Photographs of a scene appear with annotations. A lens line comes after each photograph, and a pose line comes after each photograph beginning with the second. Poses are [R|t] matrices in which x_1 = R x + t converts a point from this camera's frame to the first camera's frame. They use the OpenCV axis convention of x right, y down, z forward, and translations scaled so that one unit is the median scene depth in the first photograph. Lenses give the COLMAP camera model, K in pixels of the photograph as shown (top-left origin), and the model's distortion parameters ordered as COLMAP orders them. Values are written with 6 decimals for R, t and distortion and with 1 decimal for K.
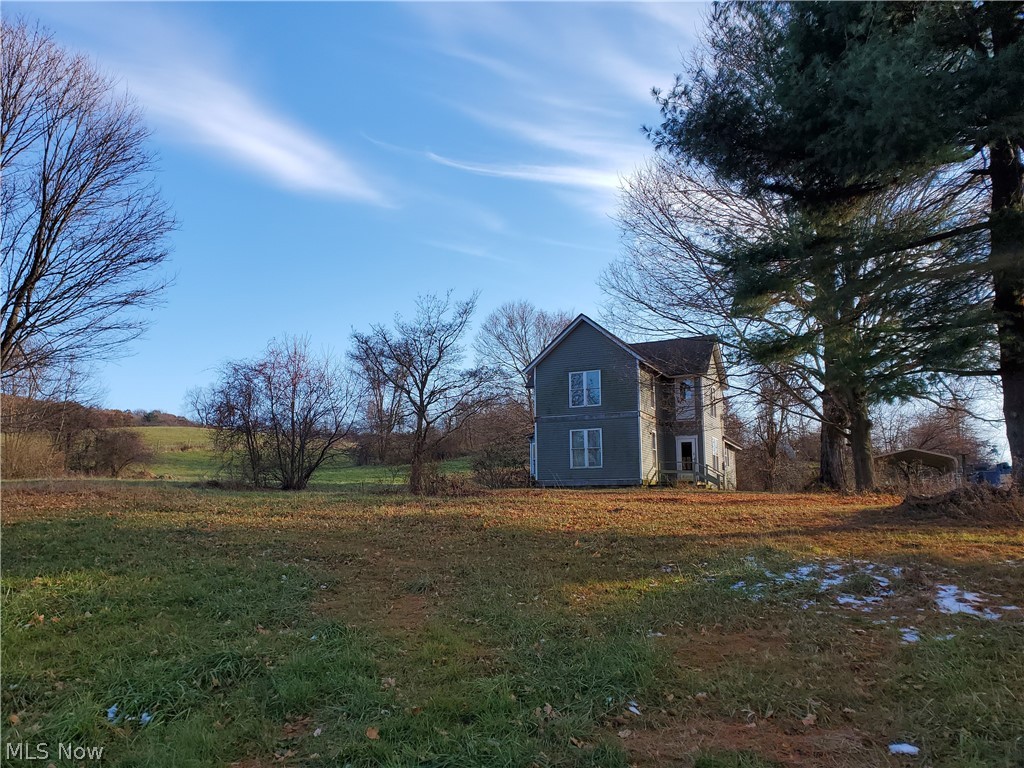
lens RADIAL K [[776.6, 0, 513.6], [0, 776.6, 384.4], [0, 0, 1]] dist [0.011006, 0.002738]
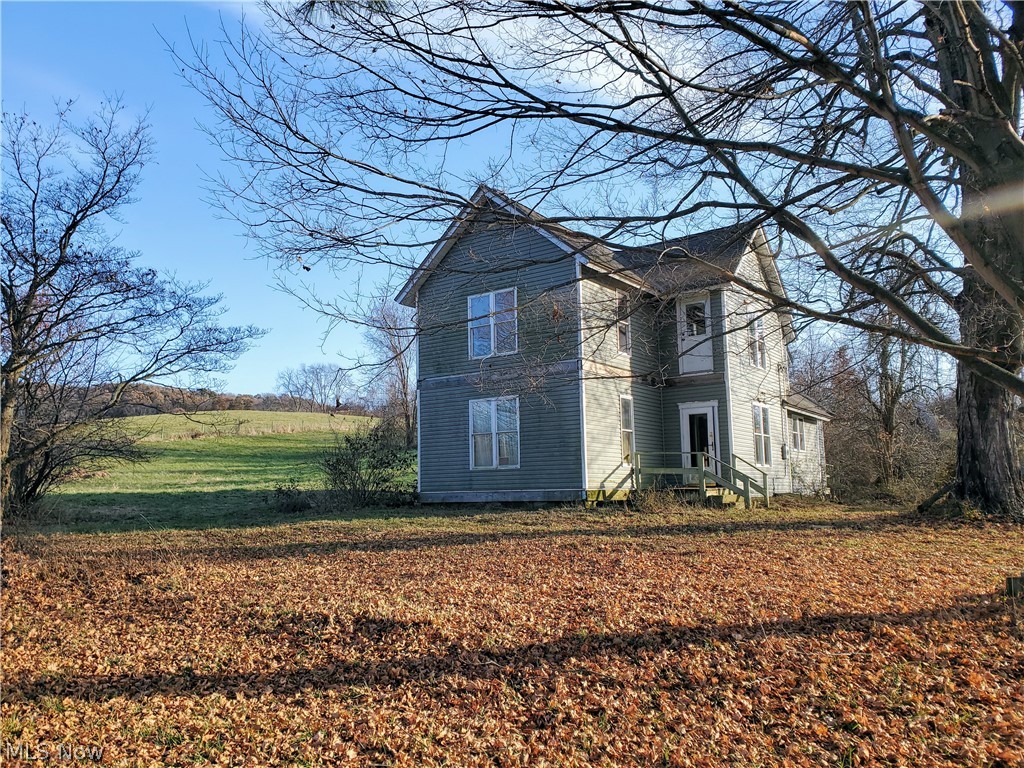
lens RADIAL K [[776.6, 0, 510.0], [0, 776.6, 383.4], [0, 0, 1]] dist [0.011006, 0.002738]
pose [[0.984396, -0.042410, -0.170783, 0.193188], [0.048364, 0.998353, 0.030853, 0.030514], [0.169193, -0.038631, 0.984826, 0.453688]]
